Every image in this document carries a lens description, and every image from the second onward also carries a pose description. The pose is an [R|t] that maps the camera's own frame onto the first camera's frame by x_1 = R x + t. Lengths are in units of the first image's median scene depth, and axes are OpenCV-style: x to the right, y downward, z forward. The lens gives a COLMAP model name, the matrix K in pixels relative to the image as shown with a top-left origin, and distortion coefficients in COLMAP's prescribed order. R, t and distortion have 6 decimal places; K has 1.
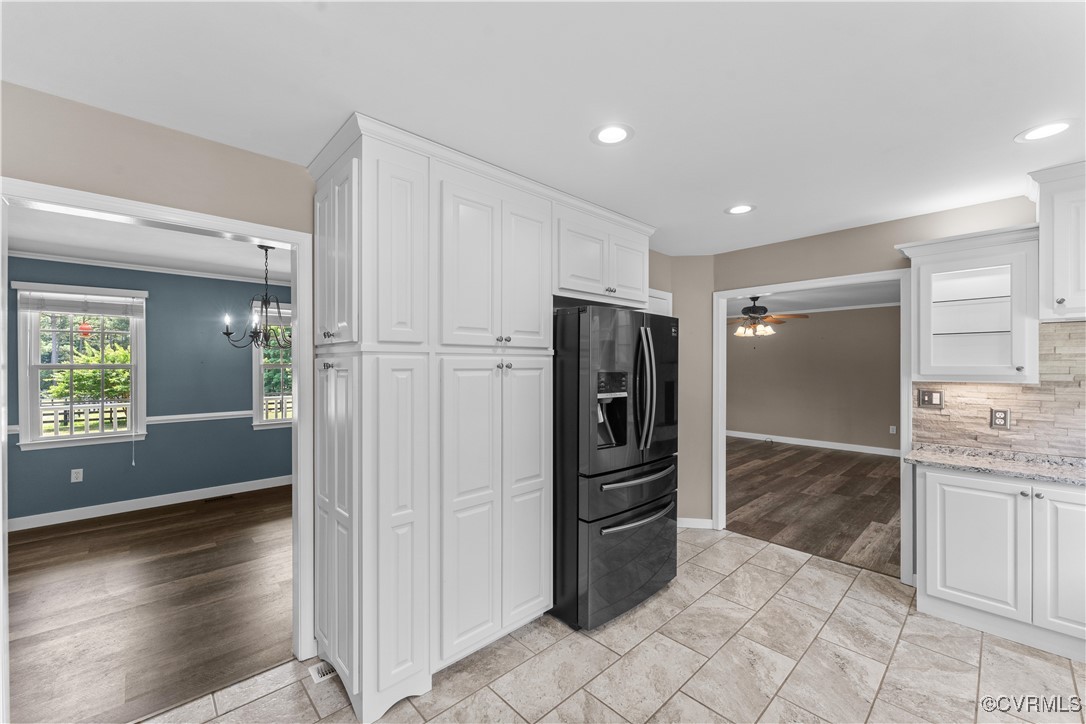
lens RADIAL K [[433.9, 0, 543.0], [0, 433.9, 362.0], [0, 0, 1]] dist [0.008772, 0.000006]
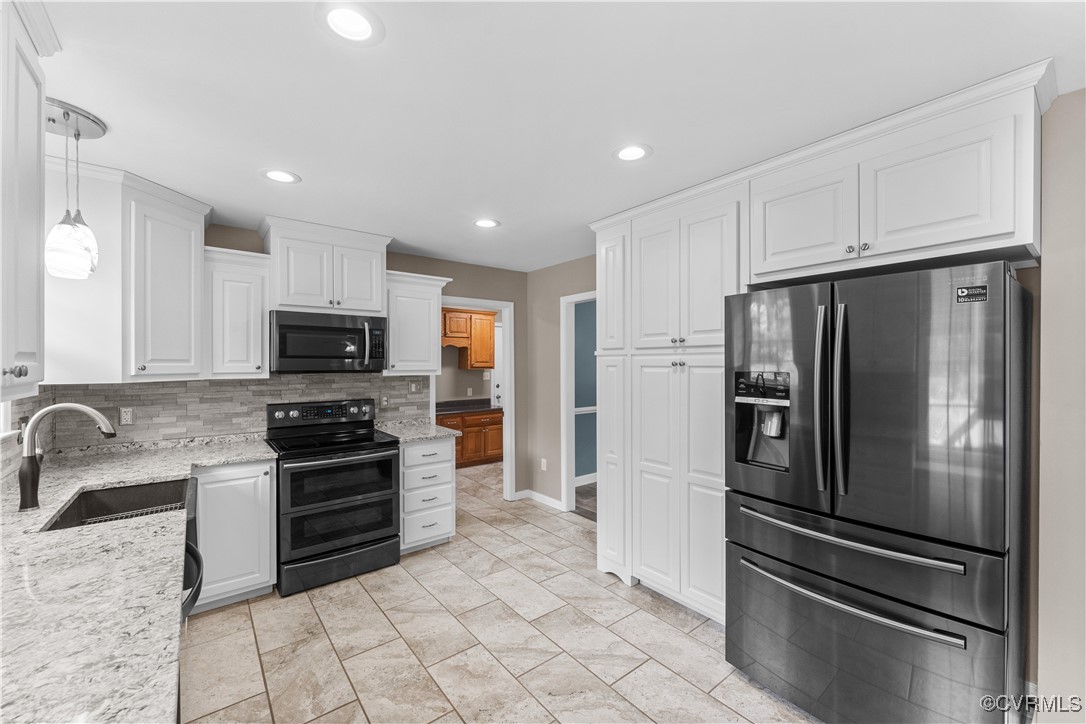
lens RADIAL K [[433.9, 0, 543.0], [0, 433.9, 362.0], [0, 0, 1]] dist [0.008772, 0.000006]
pose [[-0.079285, -0.003836, -0.996845, 1.080453], [0.006687, 0.999968, -0.004380, 0.006717], [0.996830, -0.007014, -0.079257, 0.736938]]
